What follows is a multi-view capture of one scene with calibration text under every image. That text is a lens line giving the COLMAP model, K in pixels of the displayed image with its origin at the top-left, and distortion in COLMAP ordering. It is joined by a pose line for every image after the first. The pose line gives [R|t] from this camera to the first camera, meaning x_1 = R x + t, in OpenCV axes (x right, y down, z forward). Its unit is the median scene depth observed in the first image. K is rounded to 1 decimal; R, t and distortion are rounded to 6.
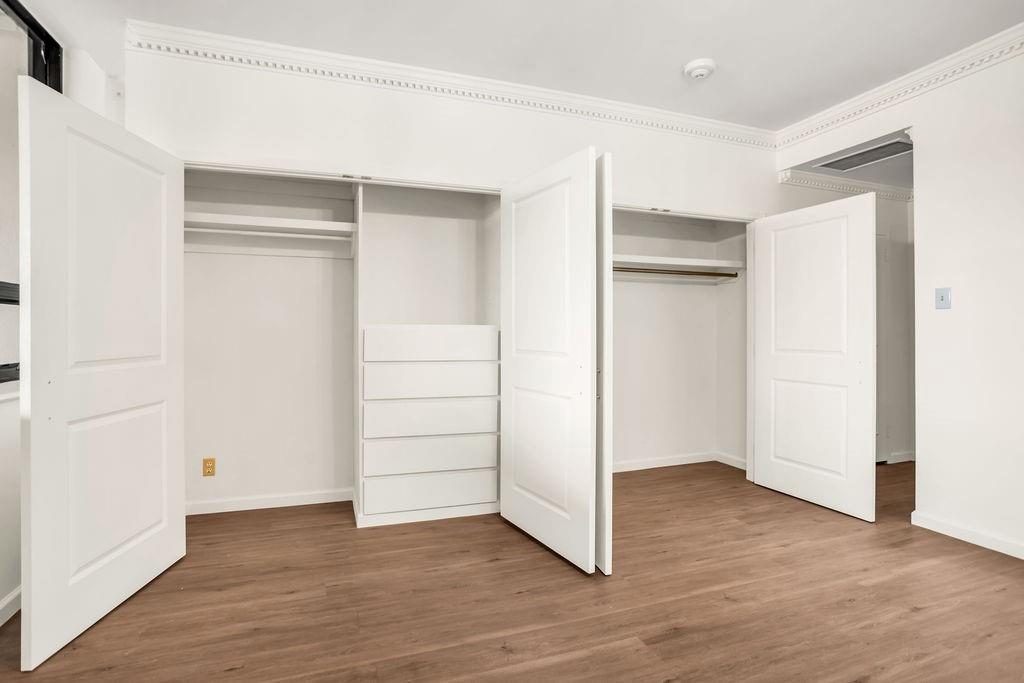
lens RADIAL K [[532.5, 0, 501.1], [0, 532.5, 339.3], [0, 0, 1]] dist [-0.083846, 0.047374]
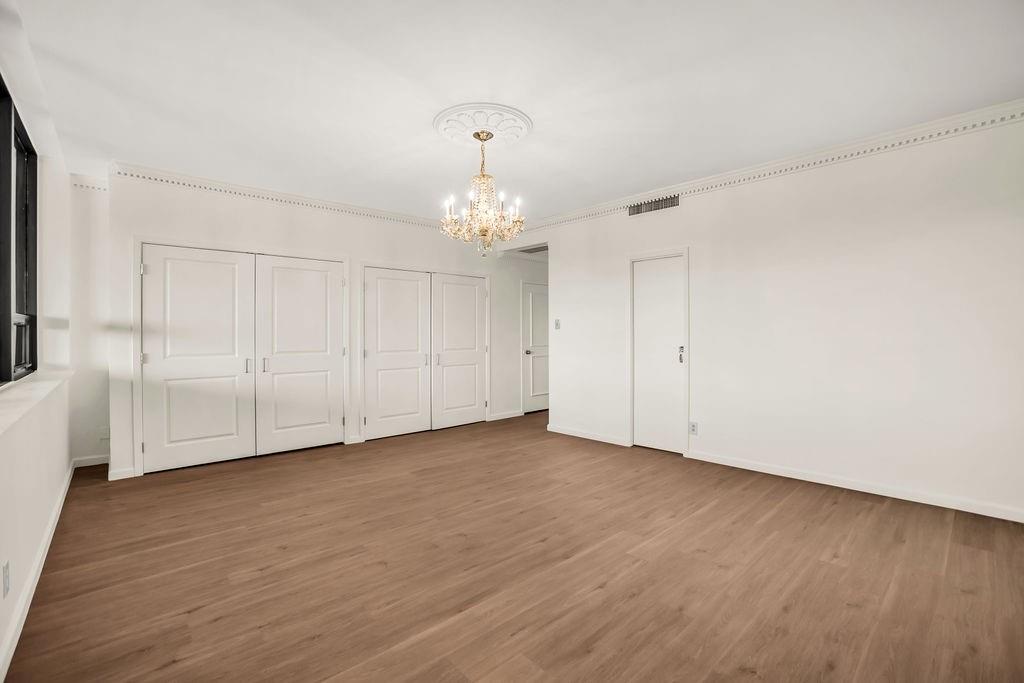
lens RADIAL K [[463.6, 0, 509.0], [0, 463.6, 336.8], [0, 0, 1]] dist [-0.066315, 0.017215]
pose [[0.927344, -0.005753, 0.374166, -0.075917], [0.009619, 0.999918, -0.008465, -0.014621], [-0.374086, 0.011449, 0.927323, -0.946754]]
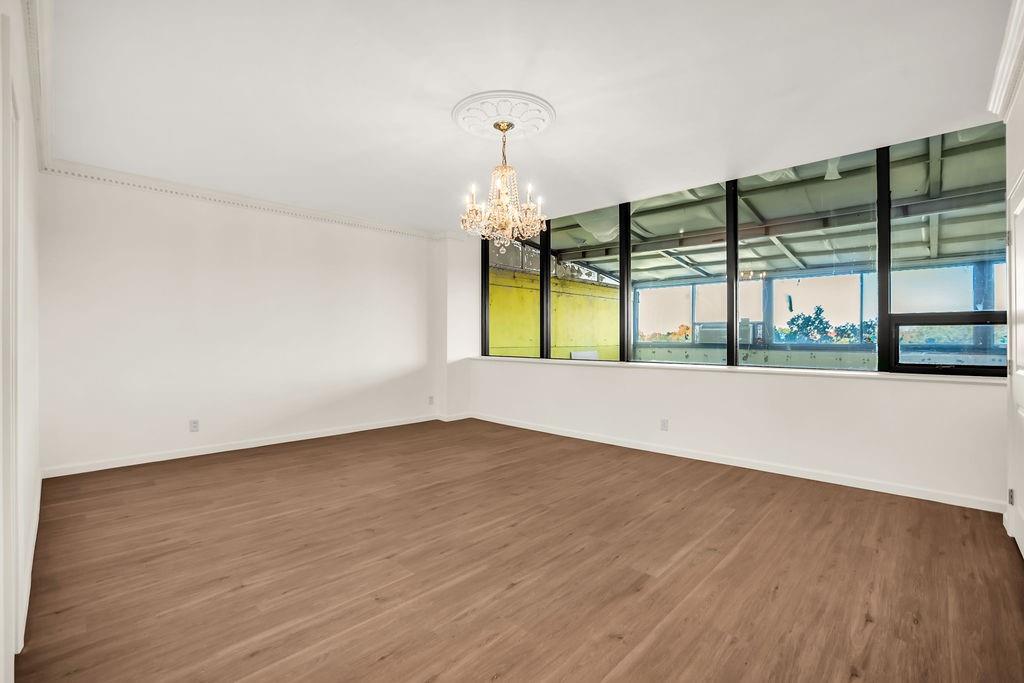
lens RADIAL K [[463.6, 0, 509.0], [0, 463.6, 336.8], [0, 0, 1]] dist [-0.066315, 0.017215]
pose [[-0.900356, -0.000804, -0.435152, 0.948825], [-0.007514, 0.999878, 0.013698, -0.044090], [0.435088, 0.015602, -0.900253, 1.603976]]
